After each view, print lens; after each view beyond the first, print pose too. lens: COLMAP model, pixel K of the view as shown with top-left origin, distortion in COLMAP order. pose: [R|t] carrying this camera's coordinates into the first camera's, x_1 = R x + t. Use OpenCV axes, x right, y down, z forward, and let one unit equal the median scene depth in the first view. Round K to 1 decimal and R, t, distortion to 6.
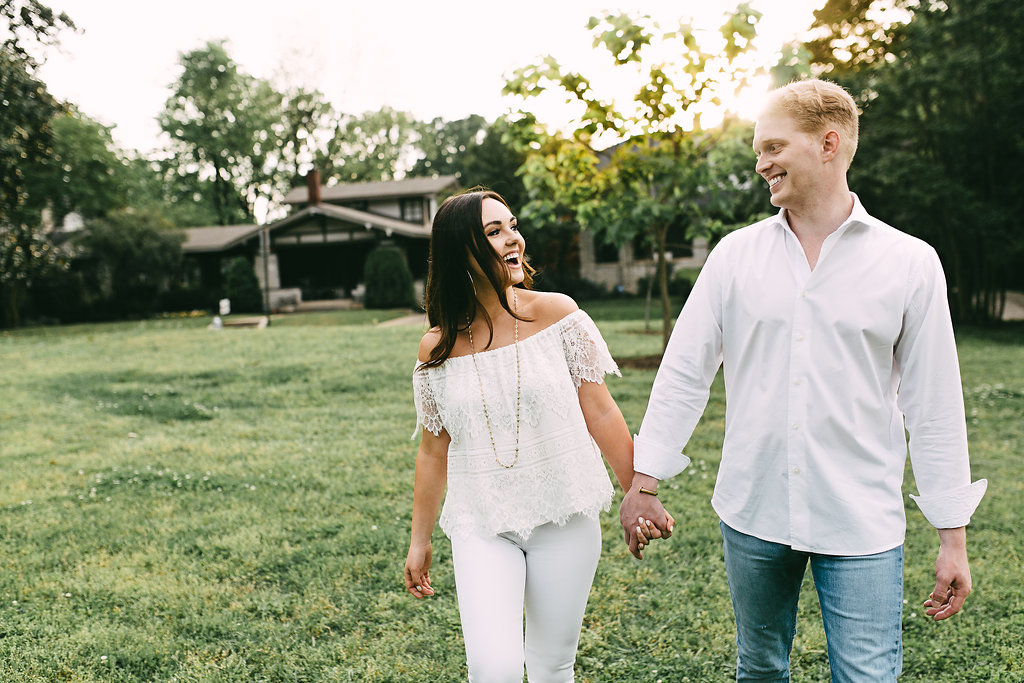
lens RADIAL K [[978.5, 0, 516.7], [0, 978.5, 342.9], [0, 0, 1]] dist [-0.004729, 0.000000]
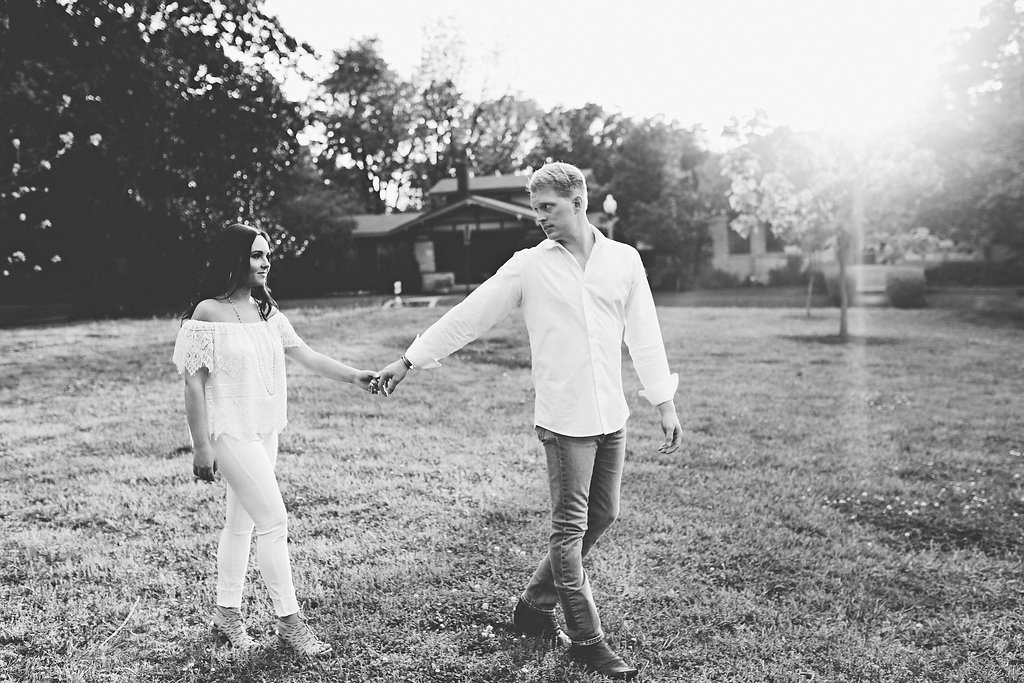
lens RADIAL K [[978.5, 0, 506.4], [0, 978.5, 338.8], [0, 0, 1]] dist [-0.004729, 0.000000]
pose [[0.993513, 0.027267, -0.110400, -0.039237], [-0.025921, 0.999571, 0.013605, 0.003027], [0.110724, -0.010655, 0.993794, -0.094405]]
